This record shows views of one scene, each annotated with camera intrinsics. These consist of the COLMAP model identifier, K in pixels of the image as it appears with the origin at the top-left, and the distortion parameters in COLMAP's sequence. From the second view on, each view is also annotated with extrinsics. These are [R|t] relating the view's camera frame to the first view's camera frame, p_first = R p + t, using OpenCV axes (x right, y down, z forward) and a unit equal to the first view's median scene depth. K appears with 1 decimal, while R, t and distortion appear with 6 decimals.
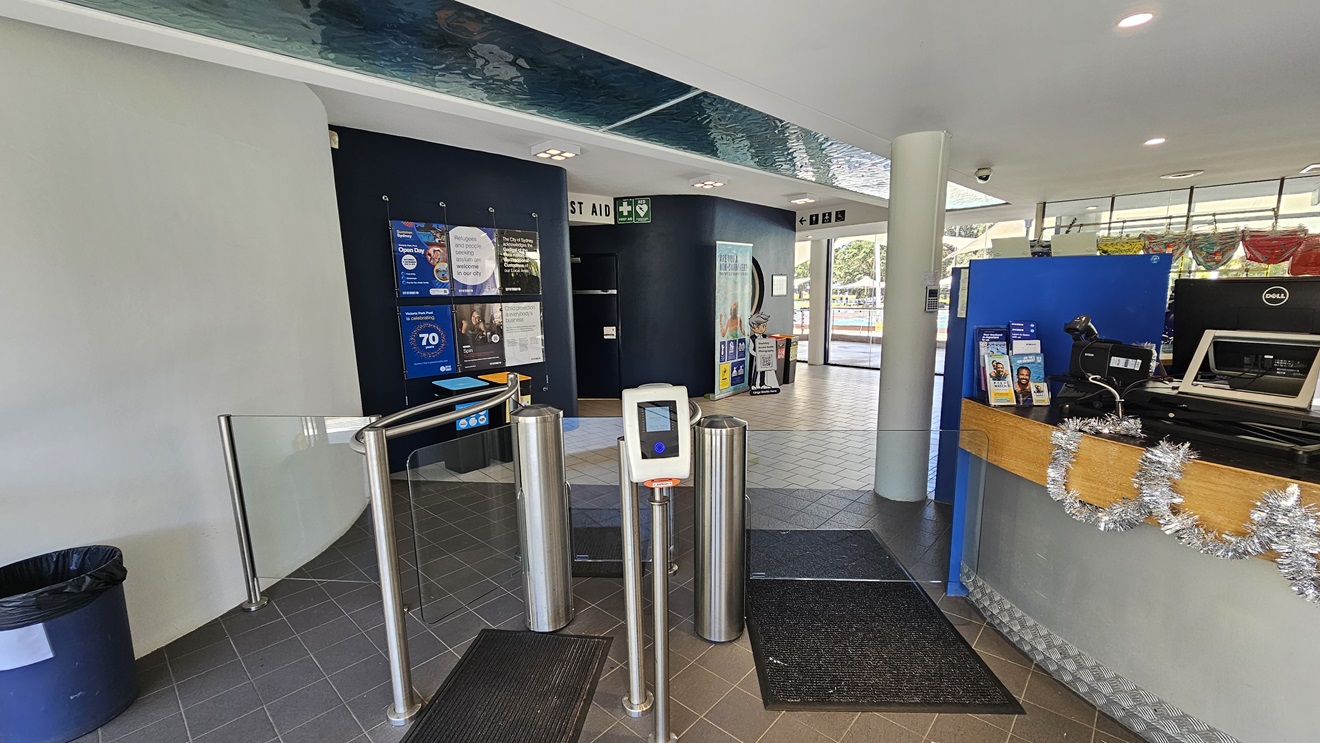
lens RADIAL K [[547.3, 0, 661.8], [0, 547.3, 390.2], [0, 0, 1]] dist [-0.000773, -0.000205]
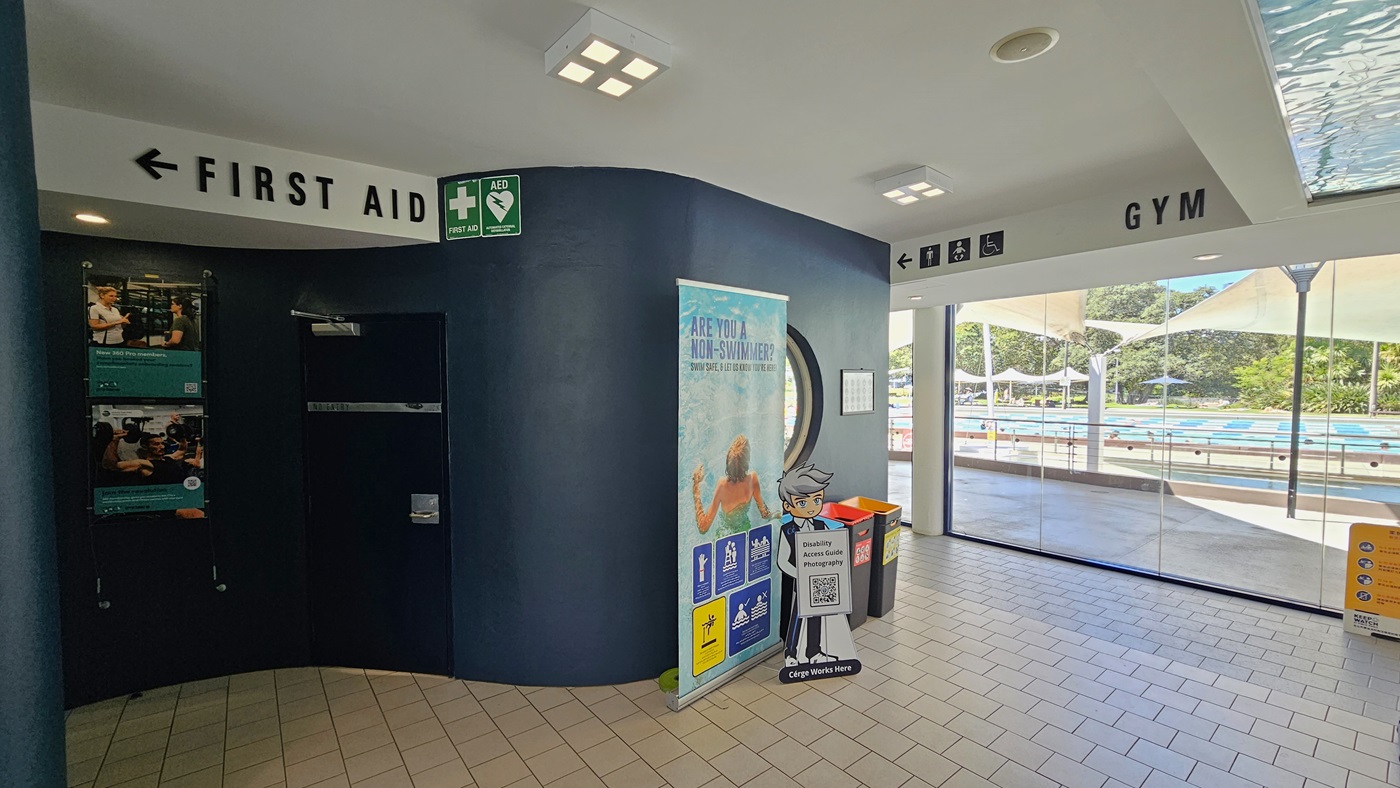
lens RADIAL K [[582.3, 0, 700.2], [0, 582.3, 409.7], [0, 0, 1]] dist [-0.000547, 0.000044]
pose [[0.998101, 0.017988, -0.058917, 0.127136], [-0.025505, 0.991260, -0.129436, -0.124912], [0.056074, 0.130692, 0.989836, 0.576769]]
